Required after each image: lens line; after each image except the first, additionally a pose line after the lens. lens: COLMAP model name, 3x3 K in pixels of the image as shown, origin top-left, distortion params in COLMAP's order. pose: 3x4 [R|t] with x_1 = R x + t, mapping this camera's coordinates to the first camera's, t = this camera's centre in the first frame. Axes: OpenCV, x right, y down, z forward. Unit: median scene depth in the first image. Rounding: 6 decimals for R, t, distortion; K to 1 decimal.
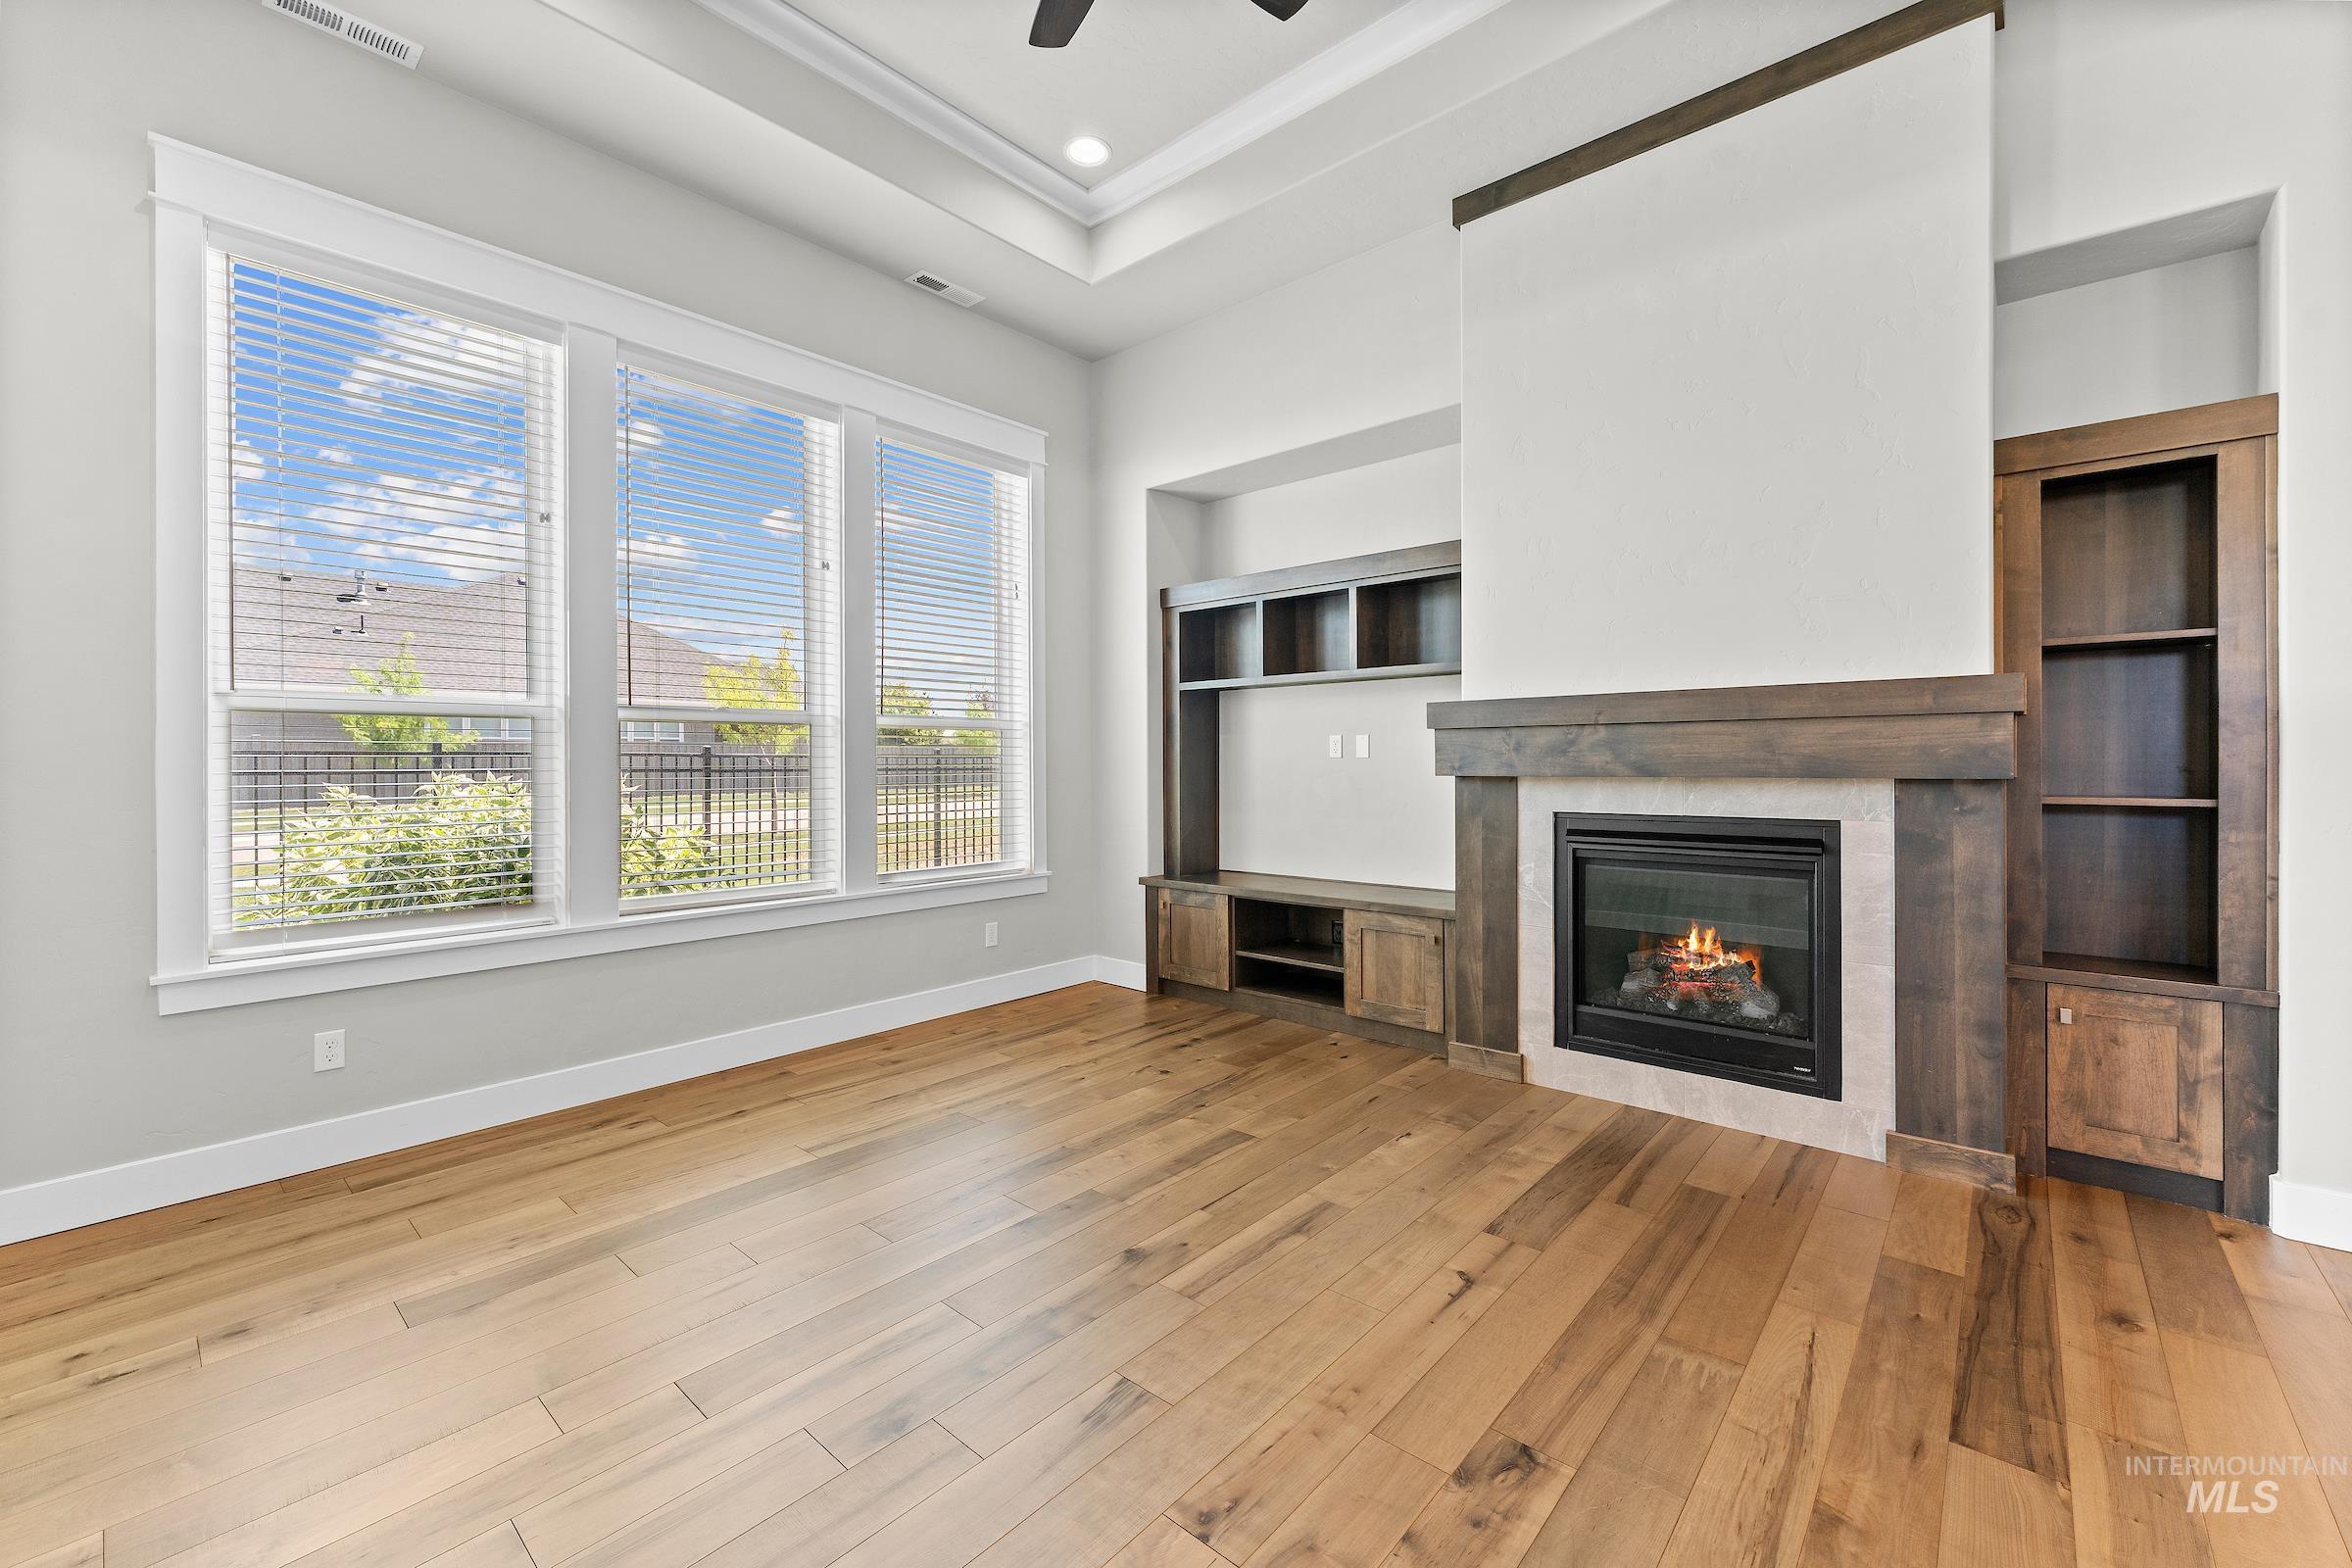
lens RADIAL K [[954.4, 0, 1165.5], [0, 954.4, 762.2], [0, 0, 1]] dist [-0.001344, 0.000210]
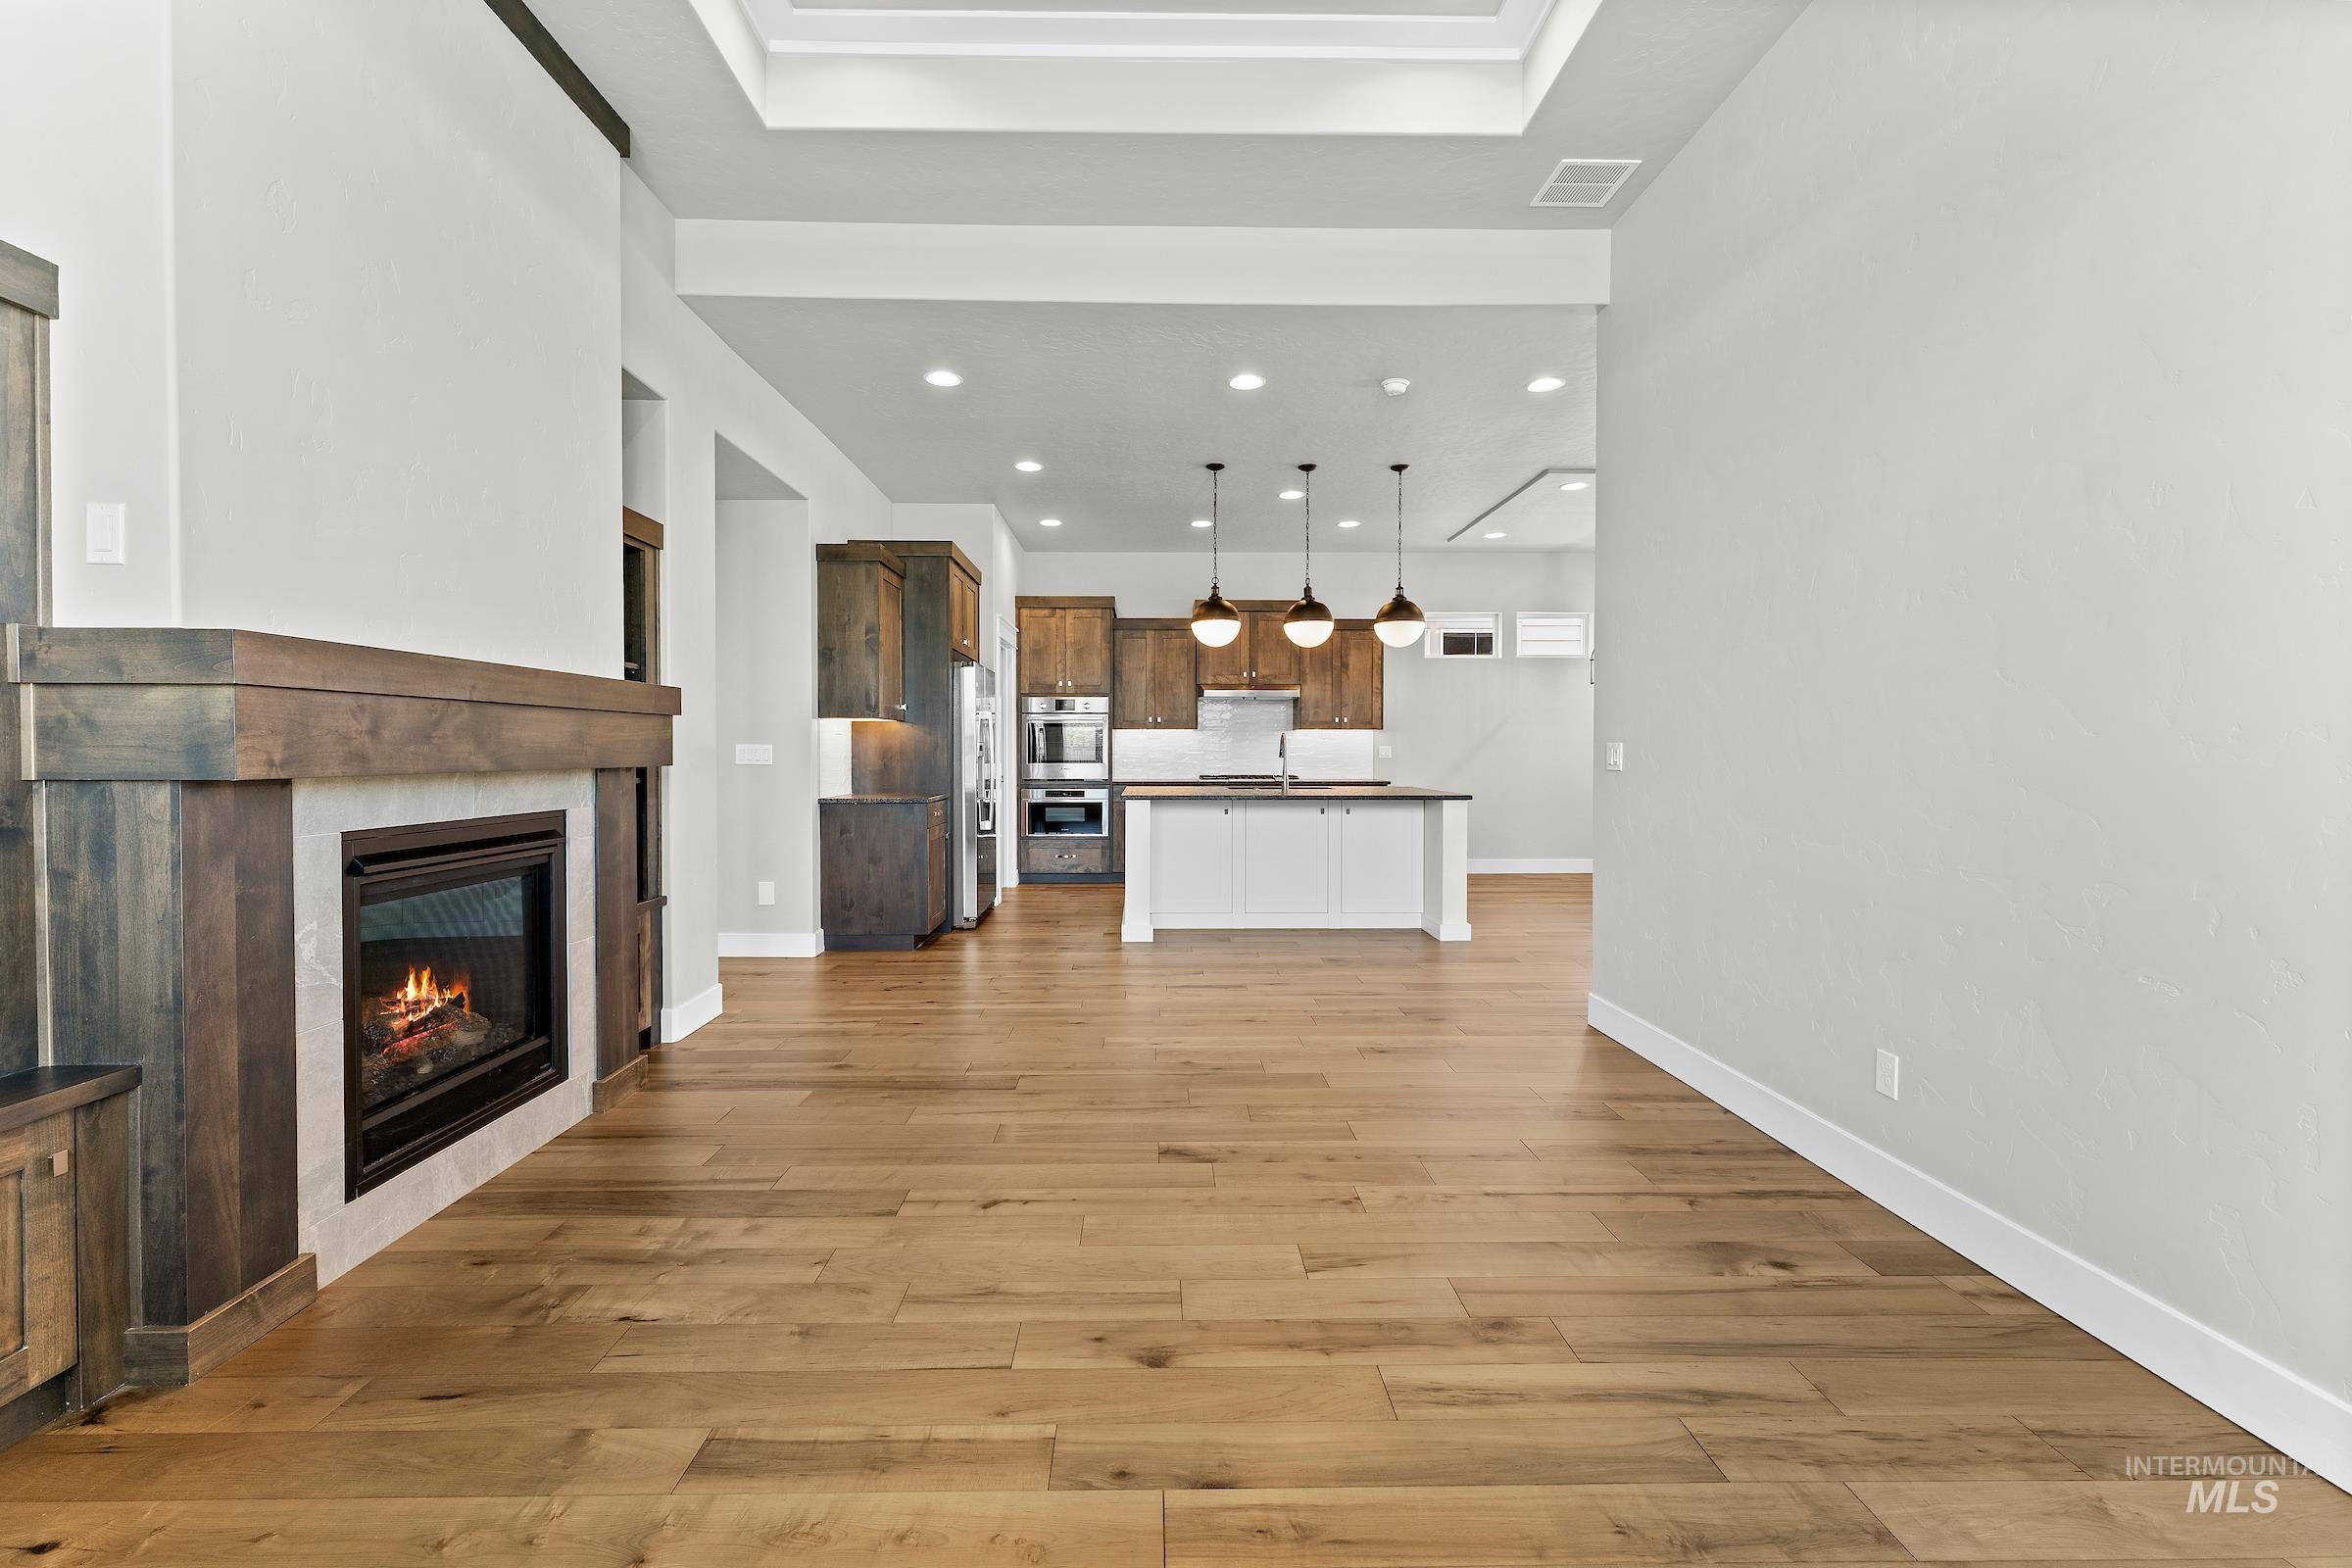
lens RADIAL K [[954.4, 0, 1170.9], [0, 954.4, 762.3], [0, 0, 1]] dist [-0.001344, 0.000210]
pose [[-0.679615, -0.004221, 0.733557, -0.534435], [0.003953, 0.999948, 0.009416, 0.003011], [-0.733558, 0.009299, -0.679563, 1.298582]]
